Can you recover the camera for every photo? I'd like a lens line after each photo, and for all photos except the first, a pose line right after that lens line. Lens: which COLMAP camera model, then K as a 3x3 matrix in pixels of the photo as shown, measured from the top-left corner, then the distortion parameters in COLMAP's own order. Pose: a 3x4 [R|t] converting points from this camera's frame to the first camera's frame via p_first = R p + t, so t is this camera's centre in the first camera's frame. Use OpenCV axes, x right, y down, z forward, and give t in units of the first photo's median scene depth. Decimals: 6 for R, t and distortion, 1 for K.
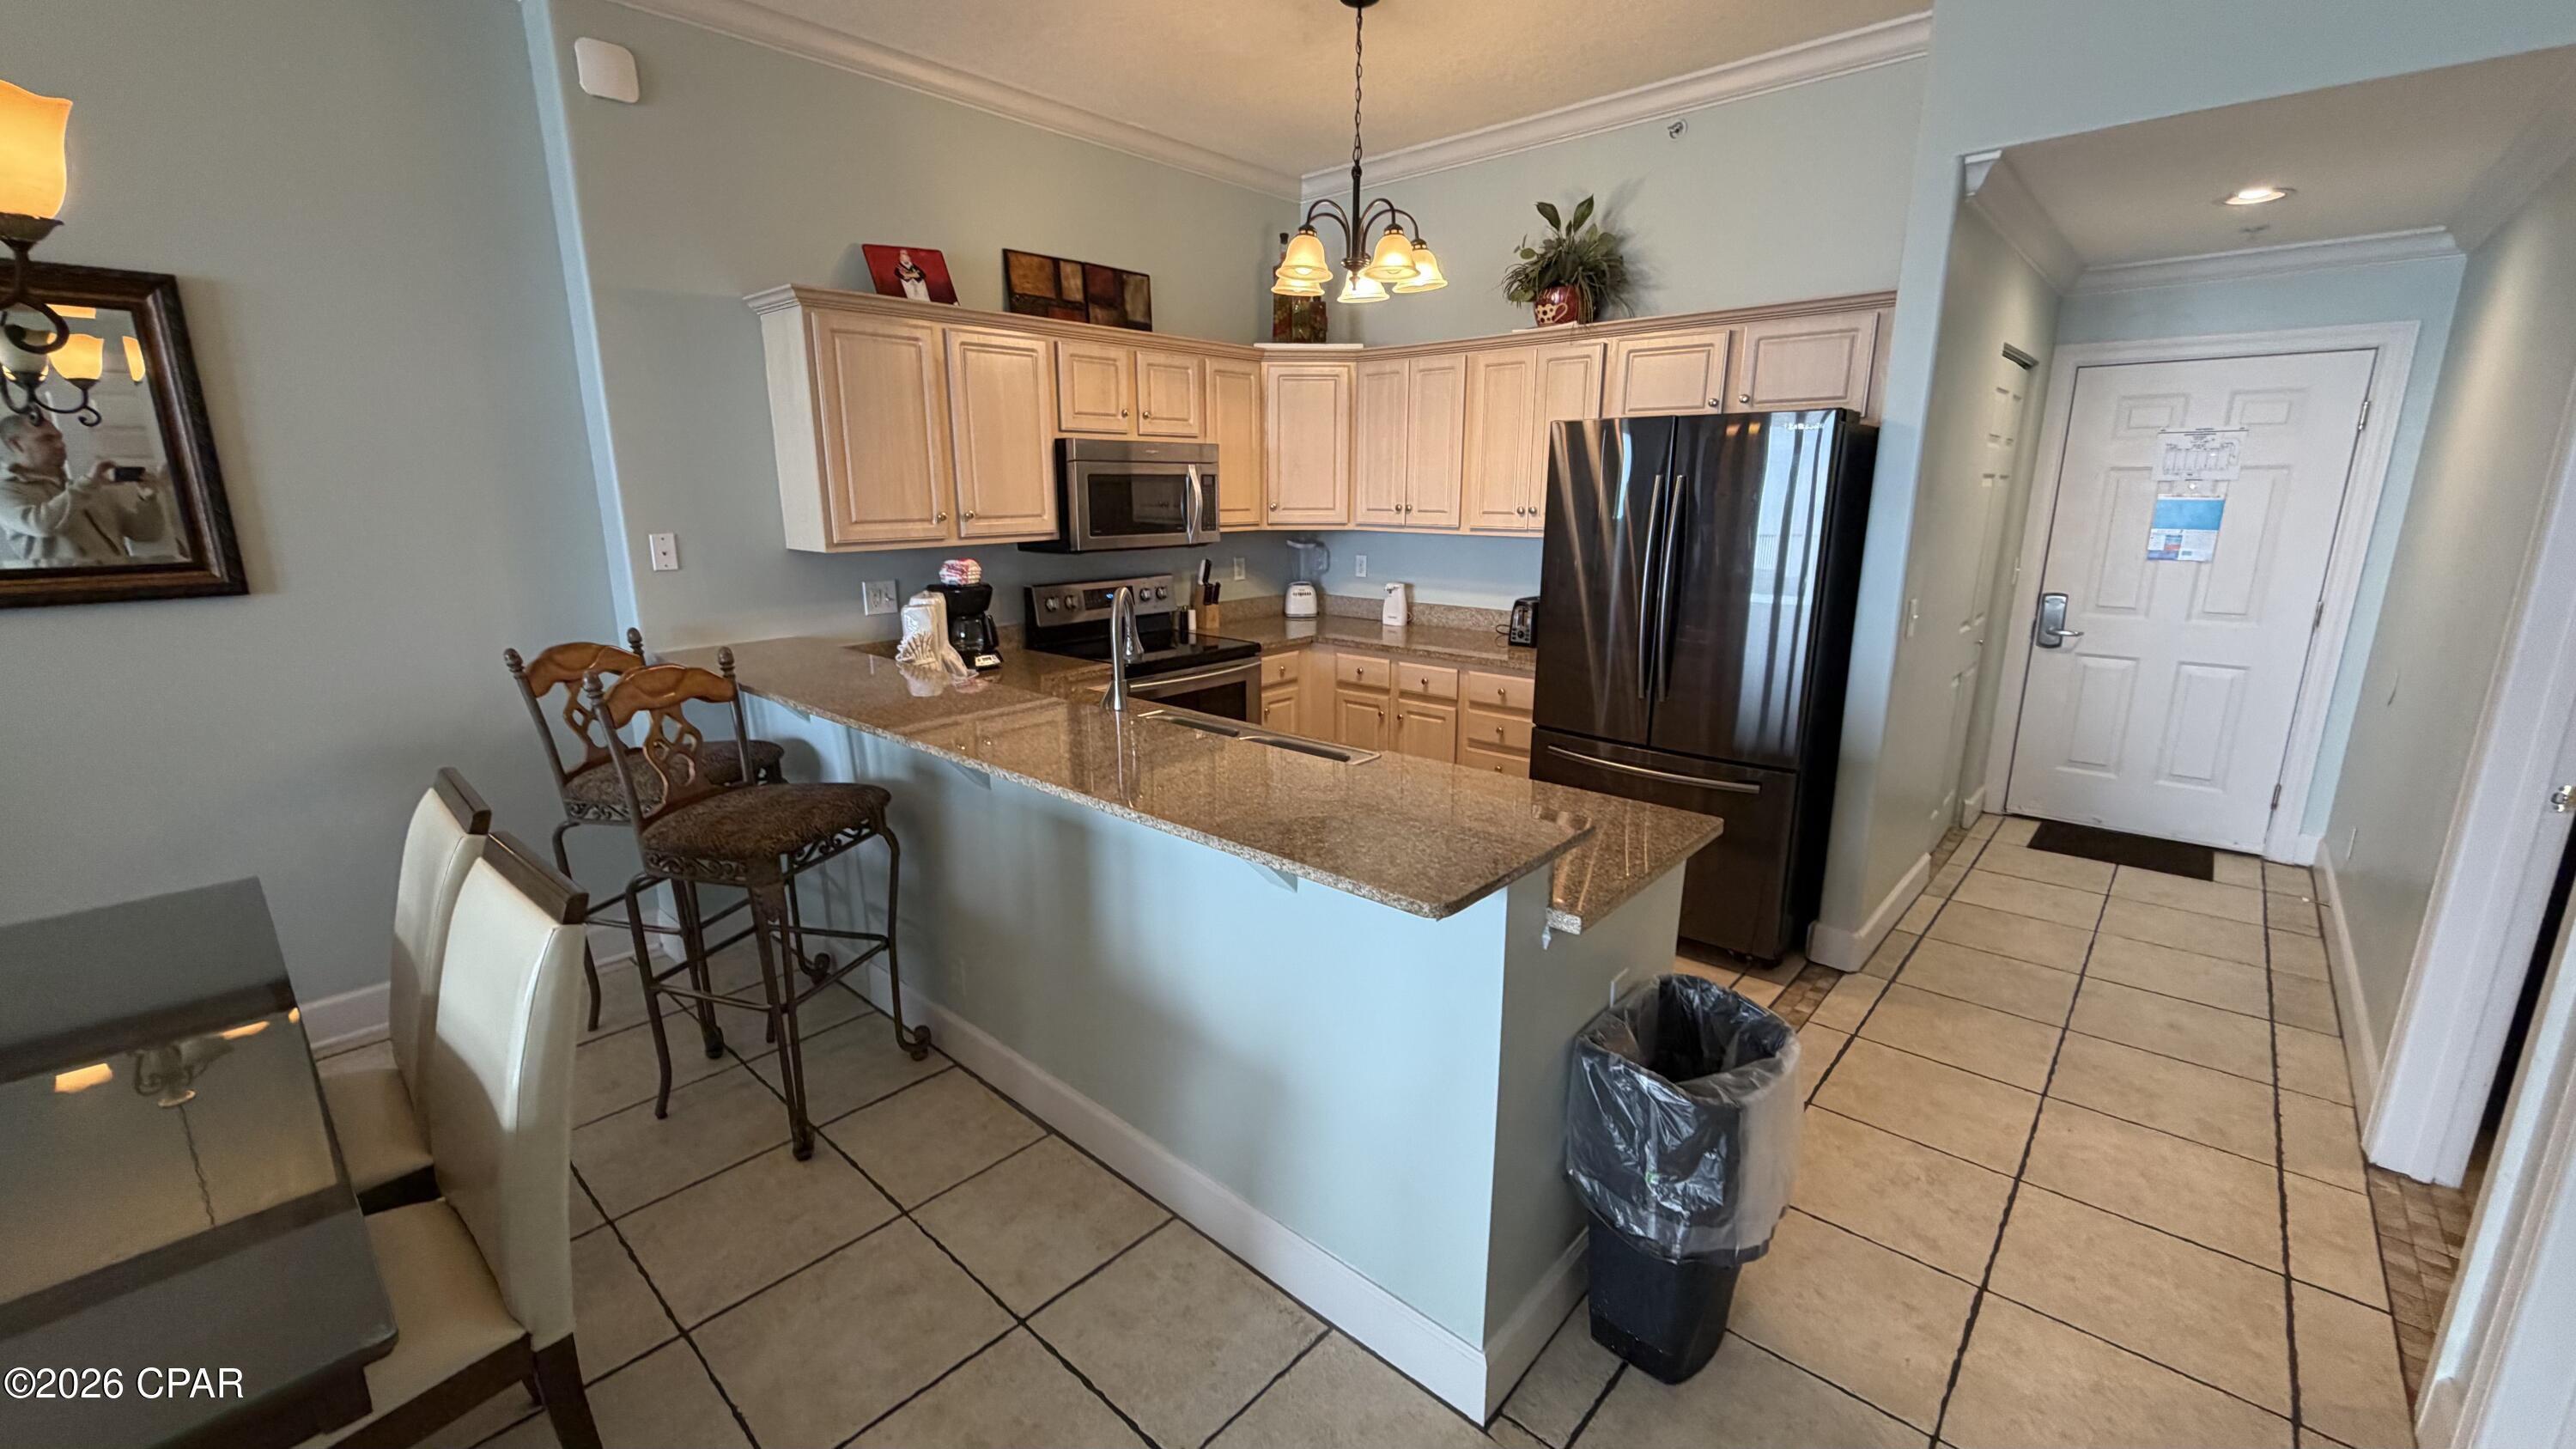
lens RADIAL K [[1025.0, 0, 1279.9], [0, 1025.0, 726.3], [0, 0, 1]] dist [0.000686, -0.000040]
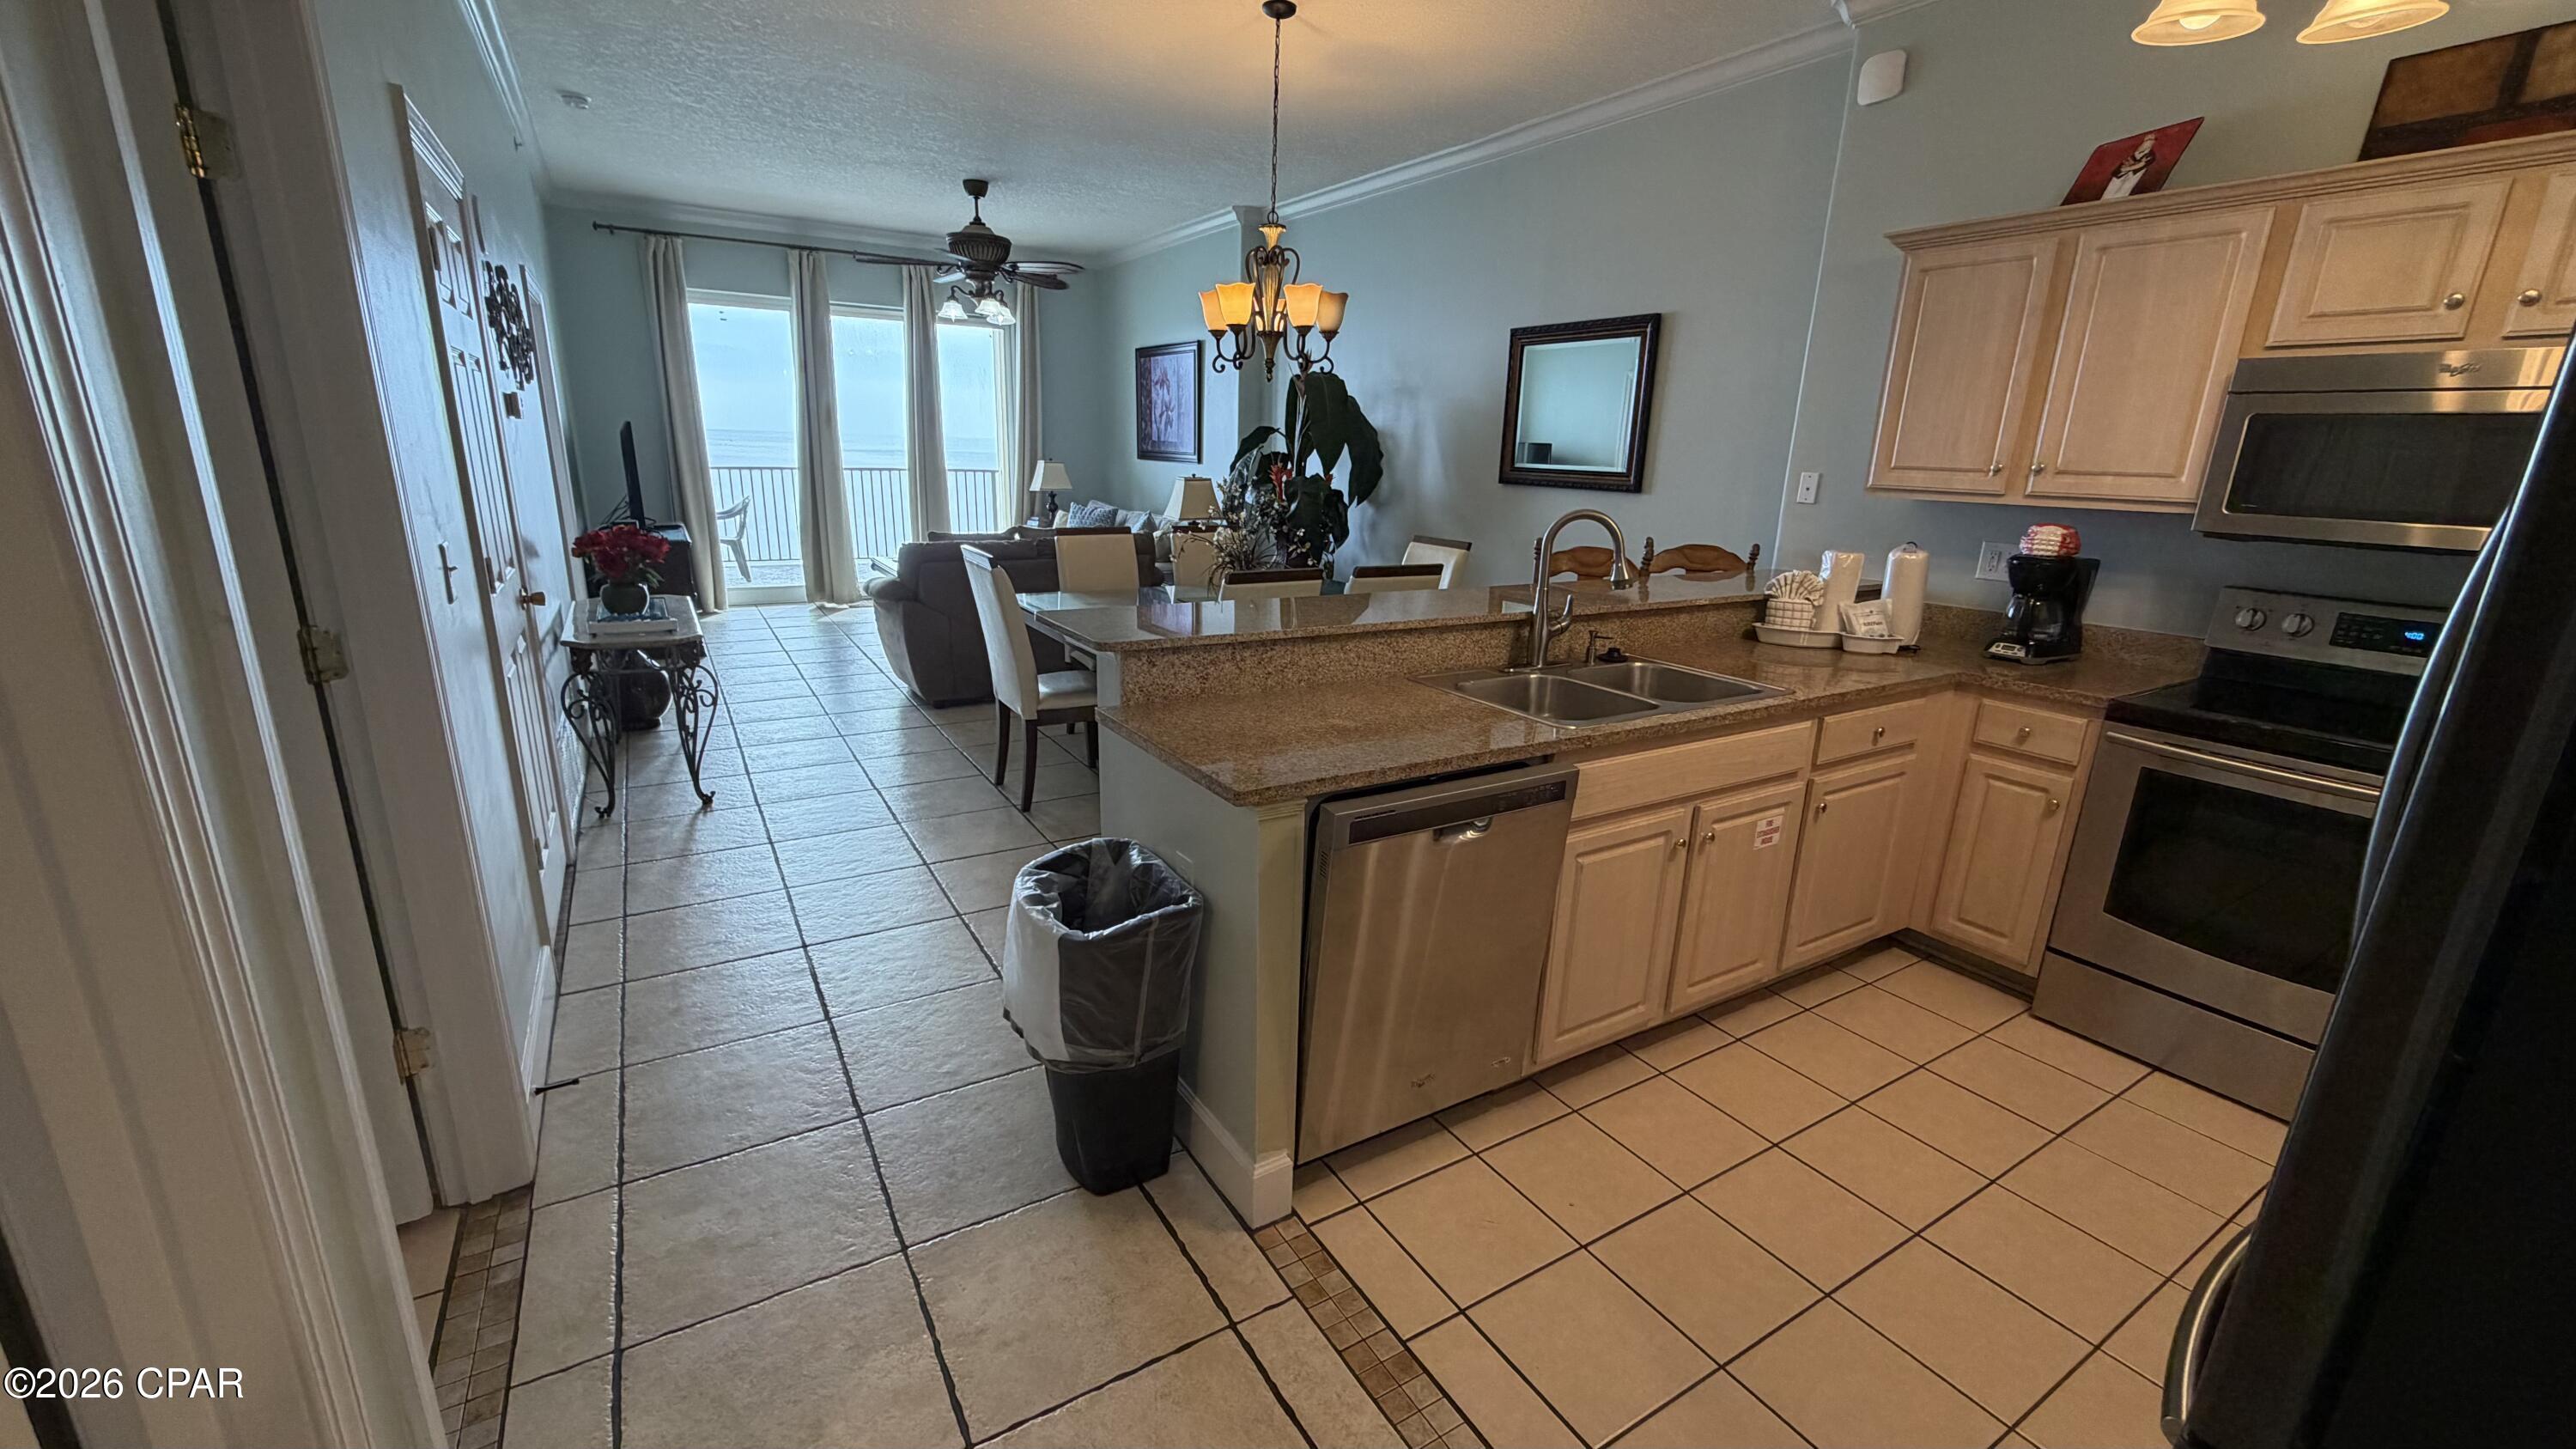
lens RADIAL K [[1025.0, 0, 1279.9], [0, 1025.0, 726.3], [0, 0, 1]] dist [0.000686, -0.000040]
pose [[-0.282902, 0.250572, -0.925840, 0.590105], [-0.249525, 0.912809, 0.323291, -0.116910], [0.926123, 0.322480, -0.195711, 0.591249]]
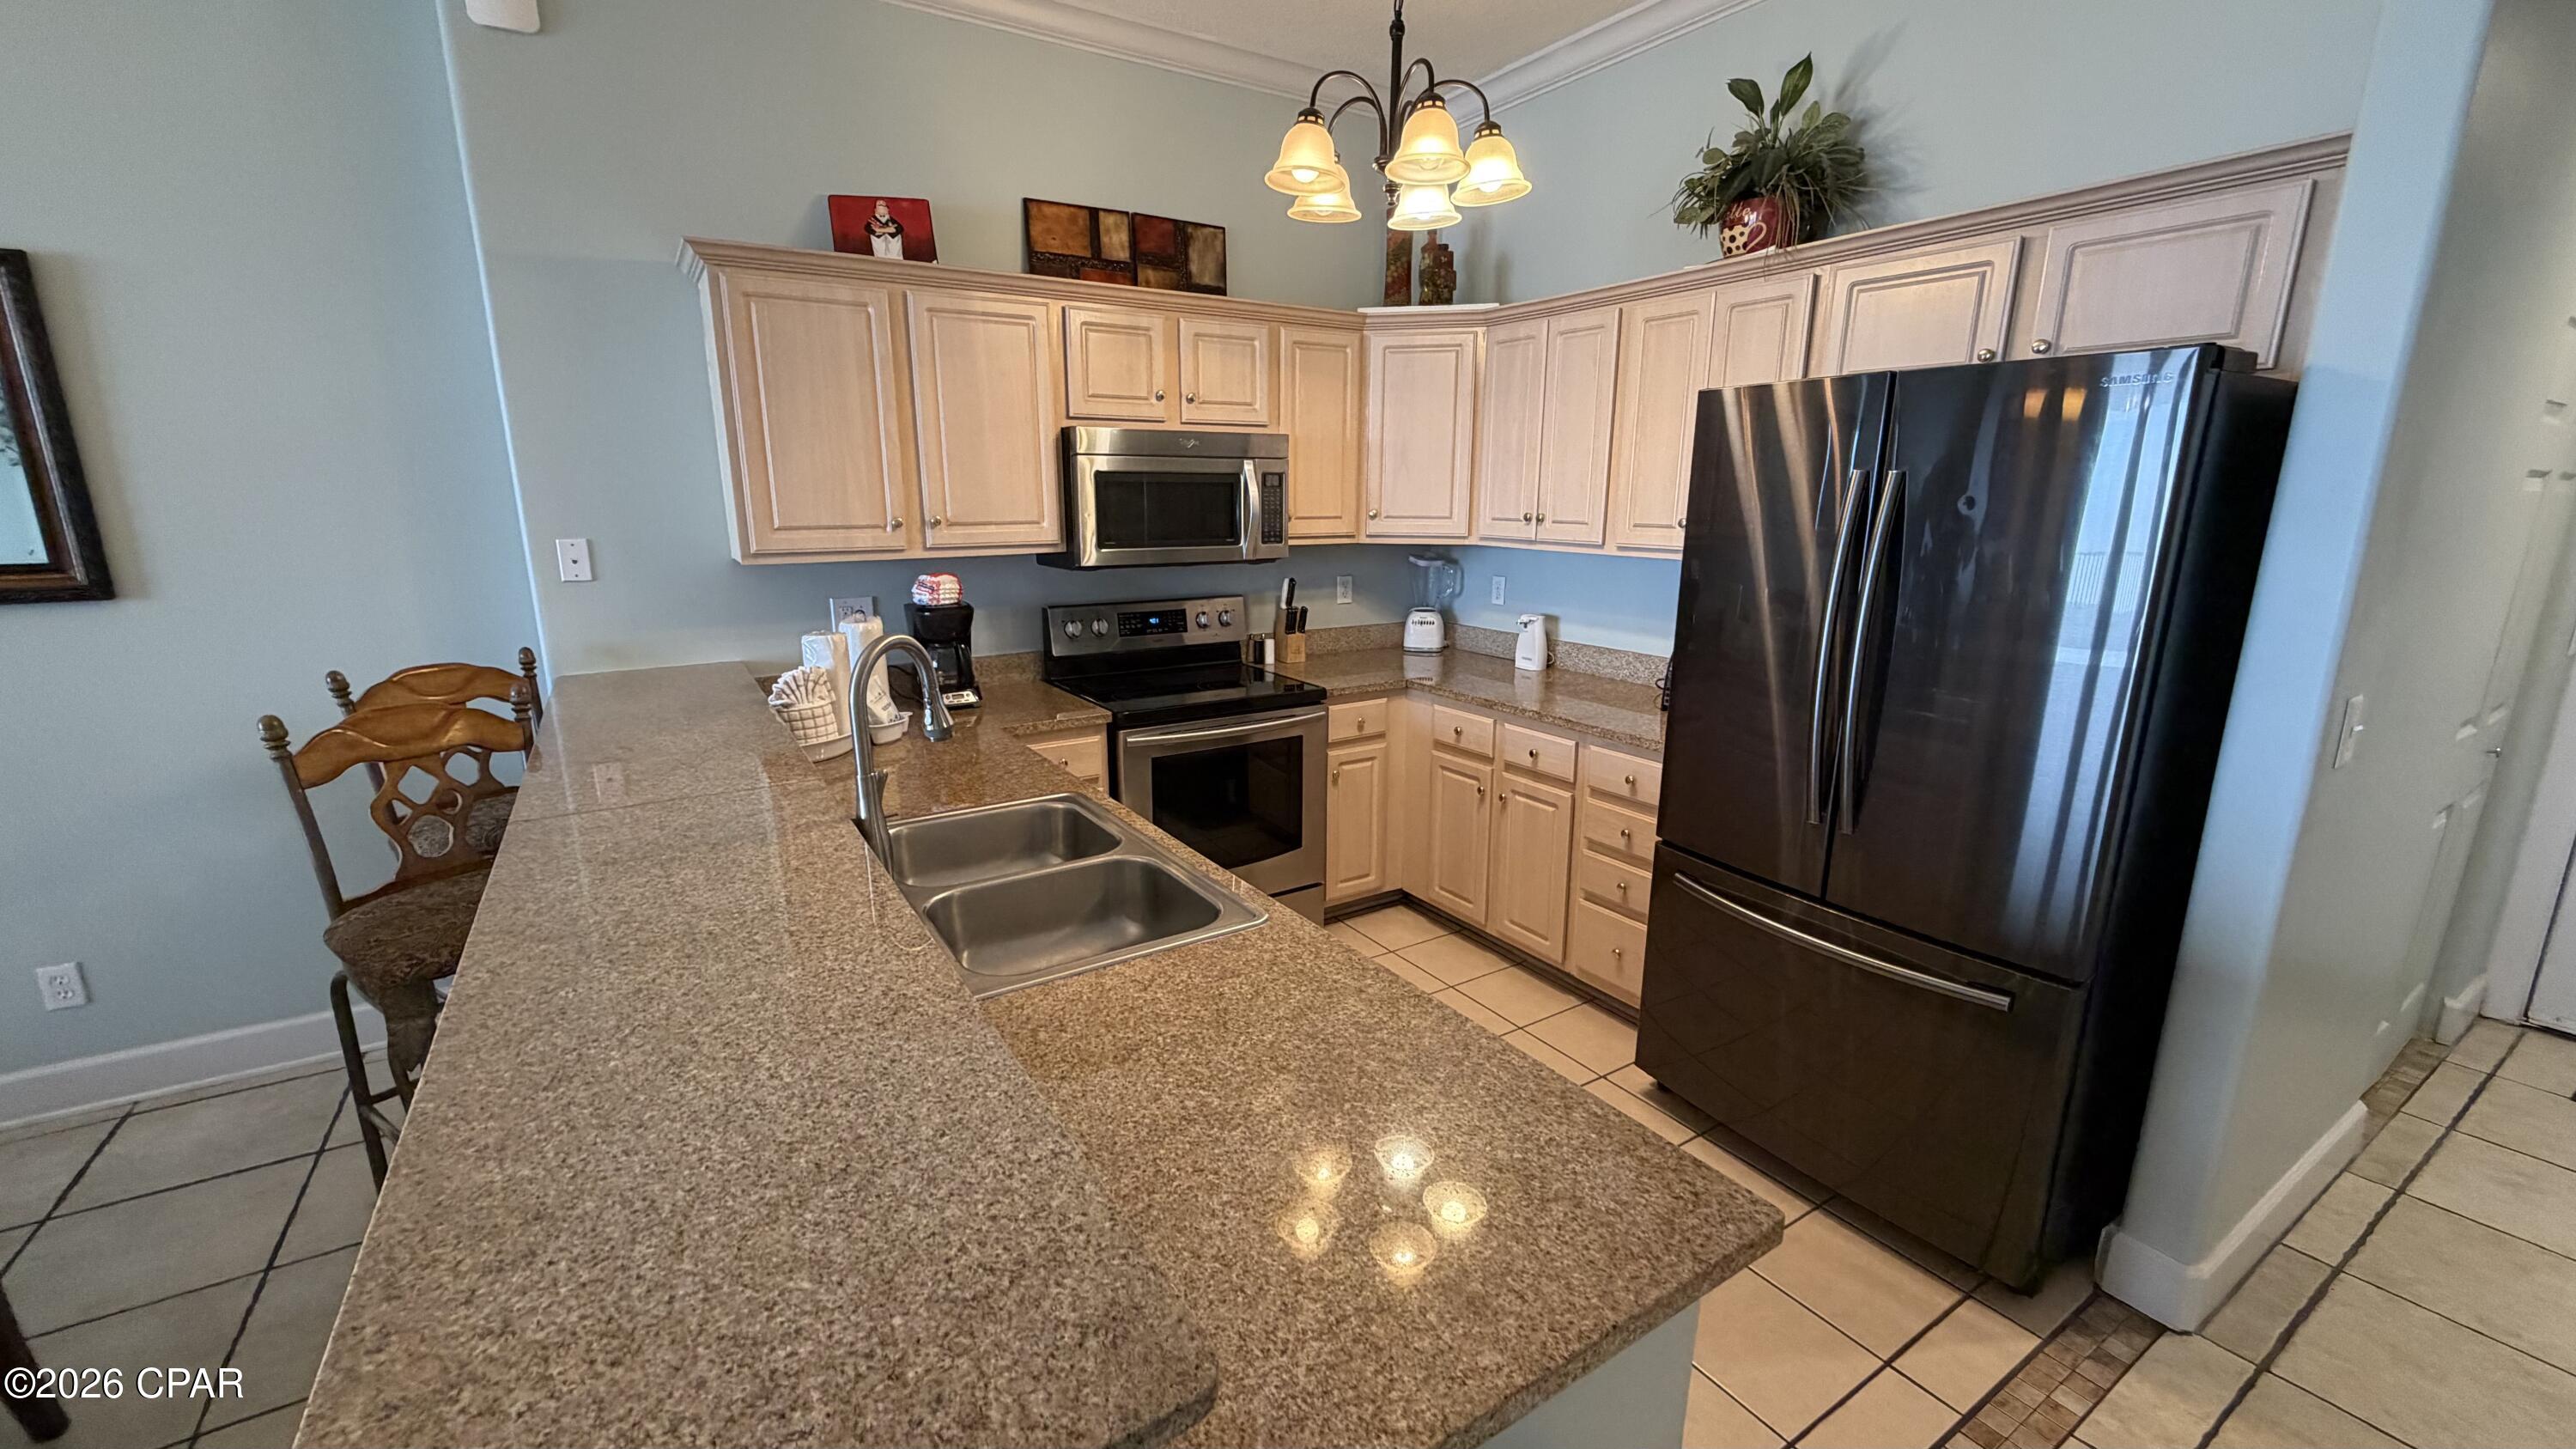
lens RADIAL K [[1025.0, 0, 1279.9], [0, 1025.0, 726.3], [0, 0, 1]] dist [0.000686, -0.000040]
pose [[0.963901, 0.063512, -0.258574, 0.161108], [-0.064662, 0.997899, 0.004066, -0.056548], [0.258289, 0.012801, 0.965983, 0.251599]]
